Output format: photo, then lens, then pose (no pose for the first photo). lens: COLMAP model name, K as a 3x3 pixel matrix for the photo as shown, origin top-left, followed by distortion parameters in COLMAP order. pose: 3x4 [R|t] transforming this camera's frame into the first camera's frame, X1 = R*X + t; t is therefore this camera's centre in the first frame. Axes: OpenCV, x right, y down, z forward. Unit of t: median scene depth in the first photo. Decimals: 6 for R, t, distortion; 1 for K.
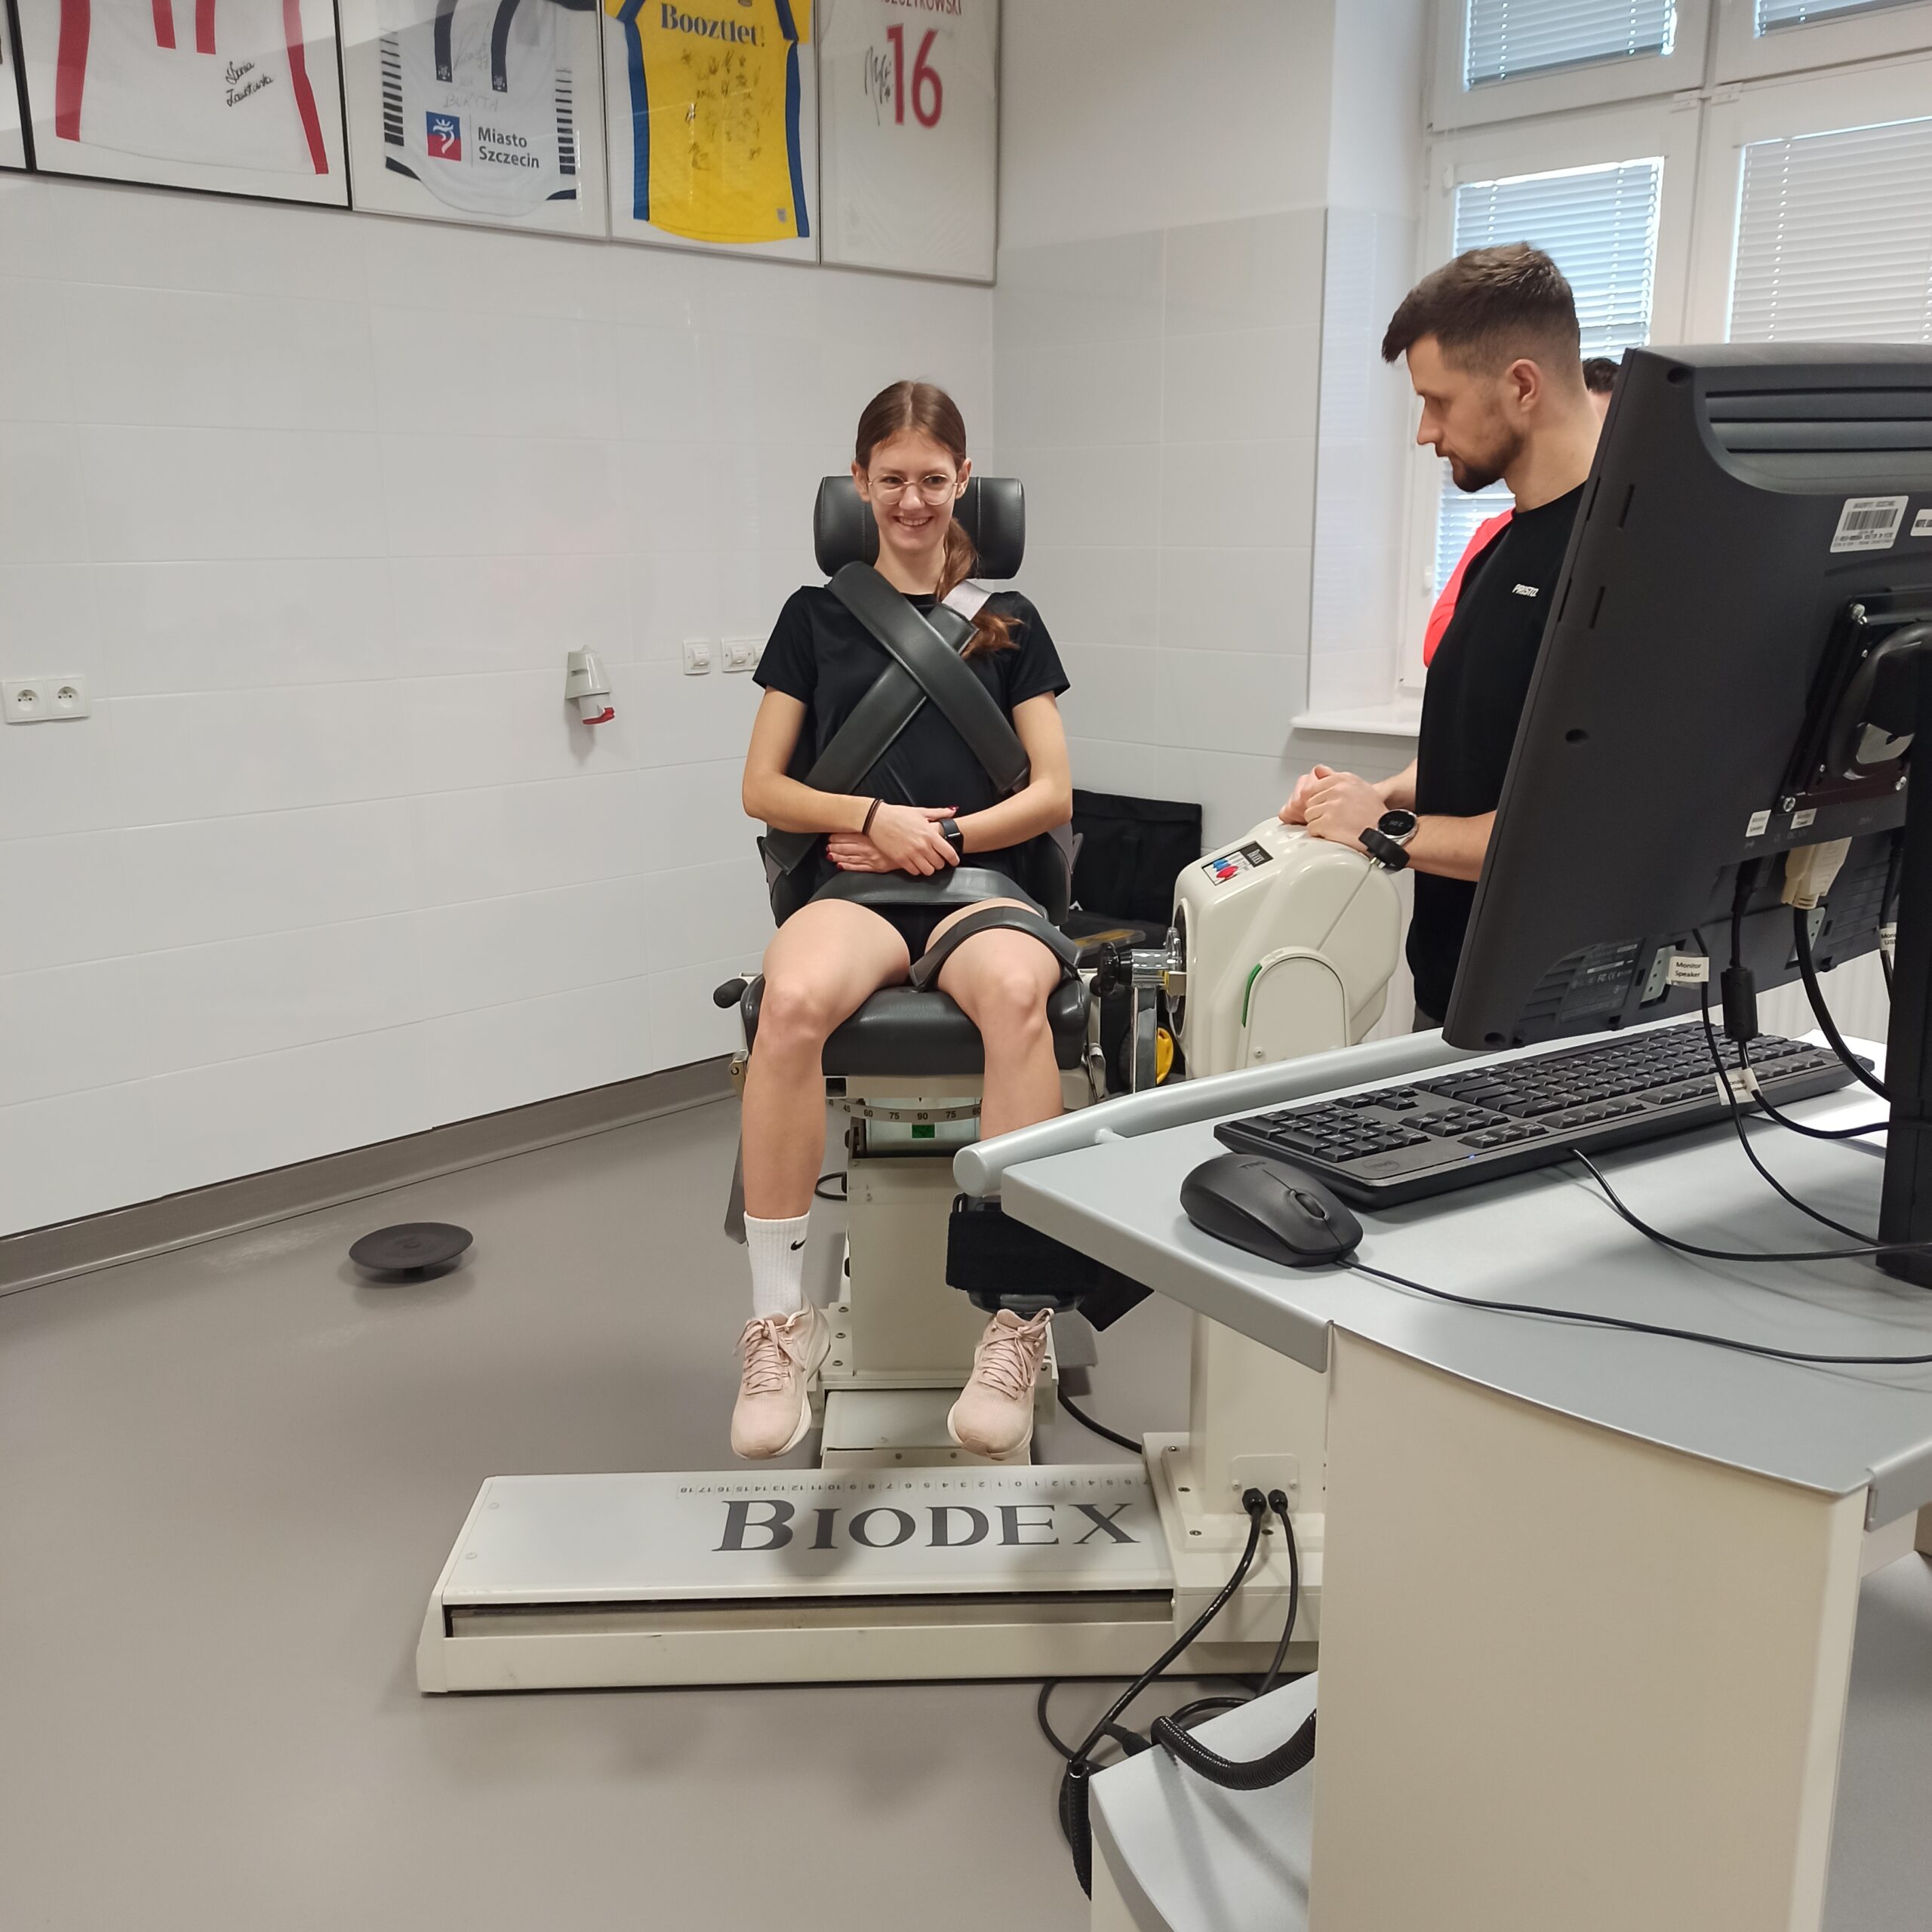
lens RADIAL K [[1902.1, 0, 966.0], [0, 1902.1, 966.0], [0, 0, 1]] dist [0.062936, -0.085000]
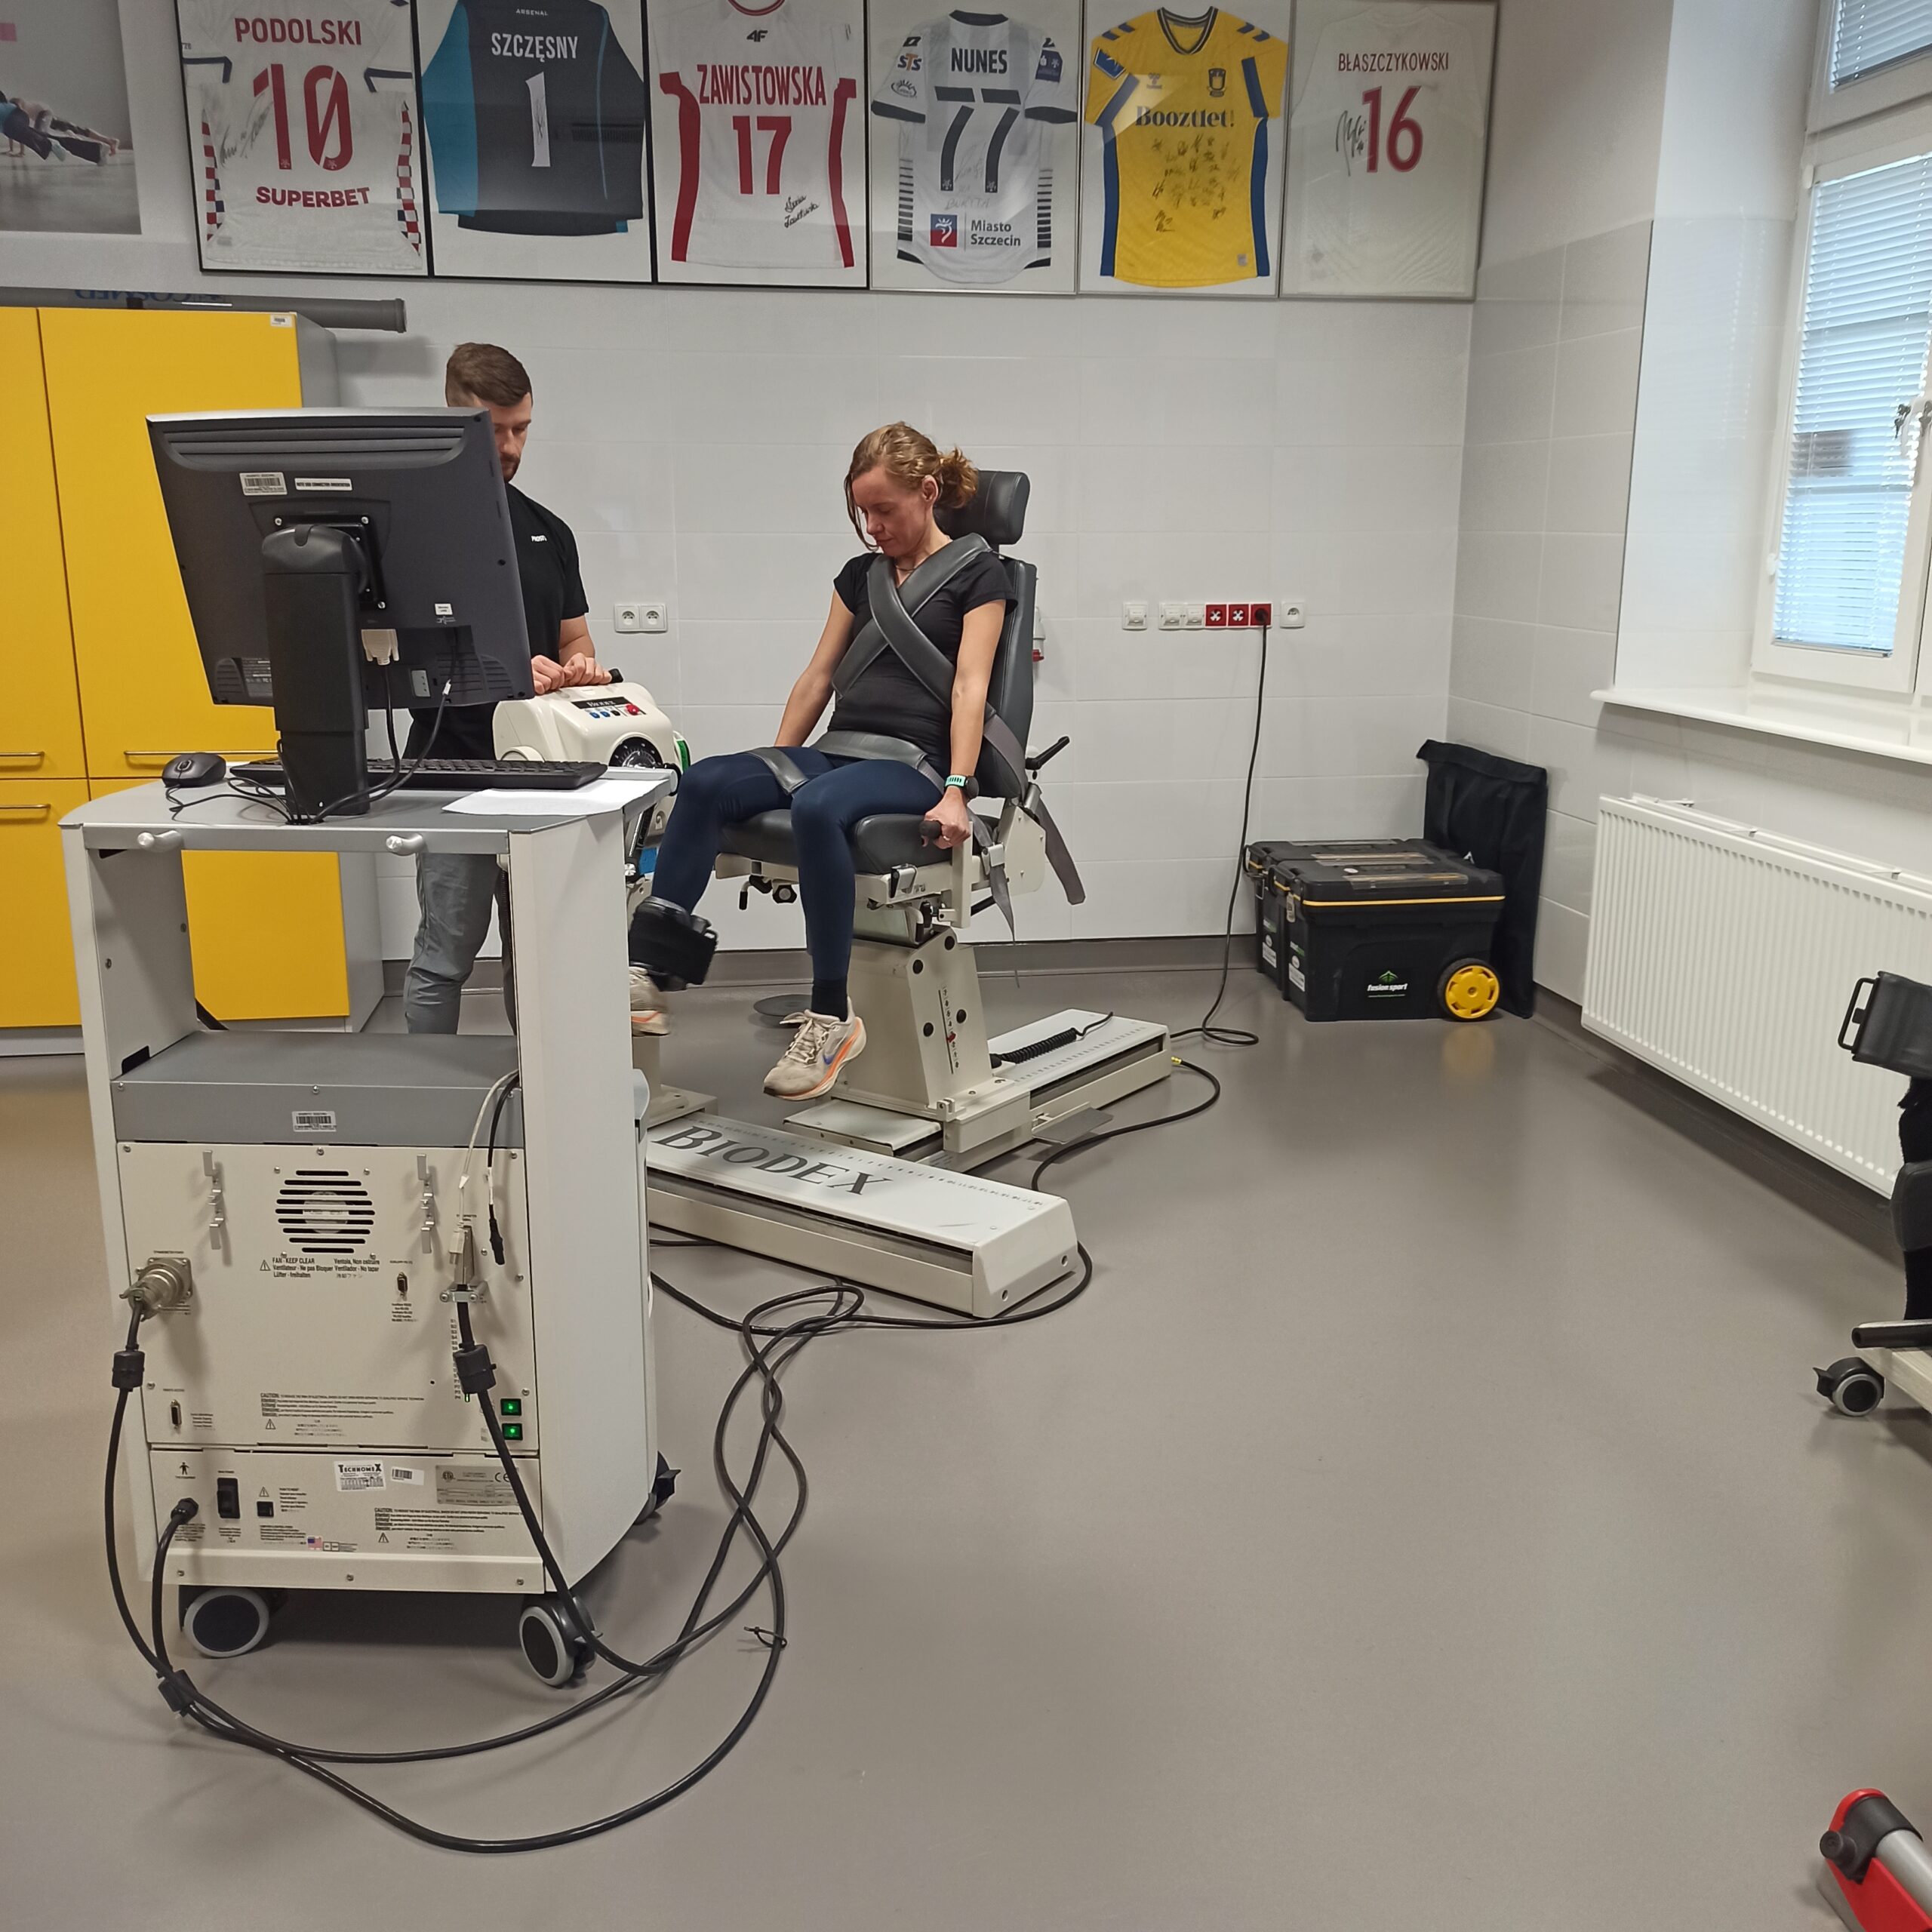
lens RADIAL K [[1902.1, 0, 966.0], [0, 1902.1, 966.0], [0, 0, 1]] dist [0.062936, -0.085000]
pose [[0.795960, 0.145443, -0.587617, 0.588741], [-0.145975, 0.988178, 0.046856, 0.026582], [0.587485, 0.048482, 0.807782, -0.082504]]
